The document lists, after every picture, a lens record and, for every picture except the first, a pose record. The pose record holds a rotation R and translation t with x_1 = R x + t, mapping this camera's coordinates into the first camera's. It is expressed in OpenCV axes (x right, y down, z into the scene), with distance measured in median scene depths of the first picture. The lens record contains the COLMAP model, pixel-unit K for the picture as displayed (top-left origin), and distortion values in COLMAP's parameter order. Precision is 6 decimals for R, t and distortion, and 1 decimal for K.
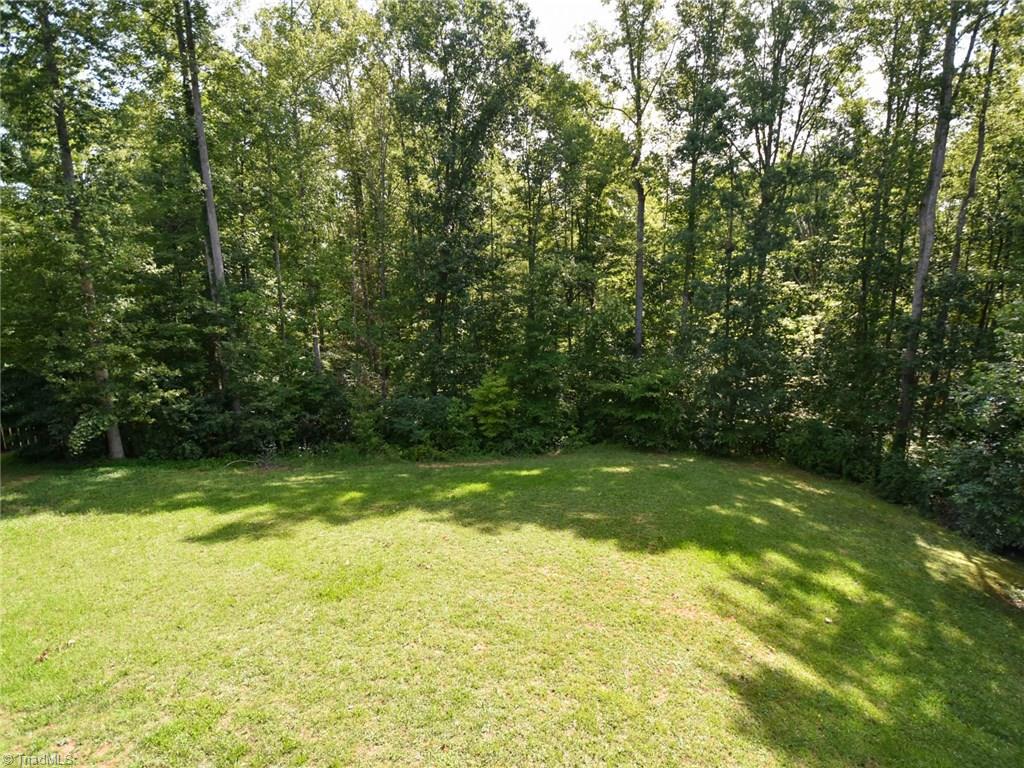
lens RADIAL K [[504.7, 0, 509.3], [0, 504.7, 384.8], [0, 0, 1]] dist [0.001711, -0.000655]
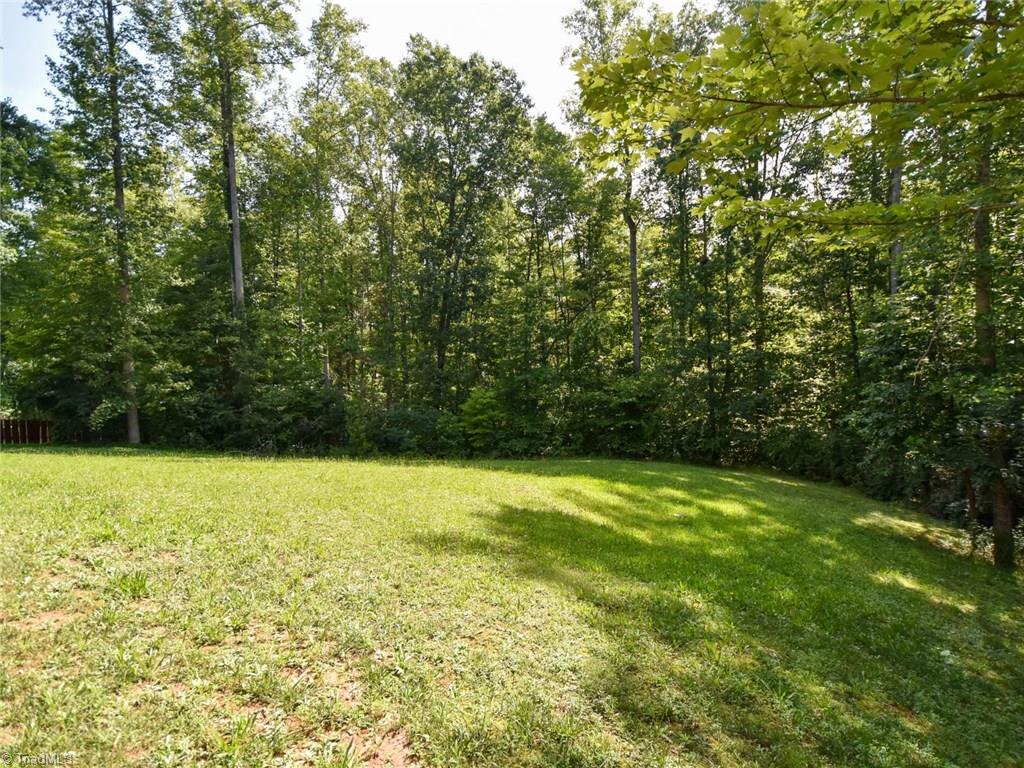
lens RADIAL K [[504.7, 0, 515.7], [0, 504.7, 386.4], [0, 0, 1]] dist [0.001711, -0.000655]
pose [[0.992050, -0.012529, -0.125223, 0.224920], [-0.007701, 0.987124, -0.159772, 0.192233], [0.125612, 0.159466, 0.979179, -0.029840]]
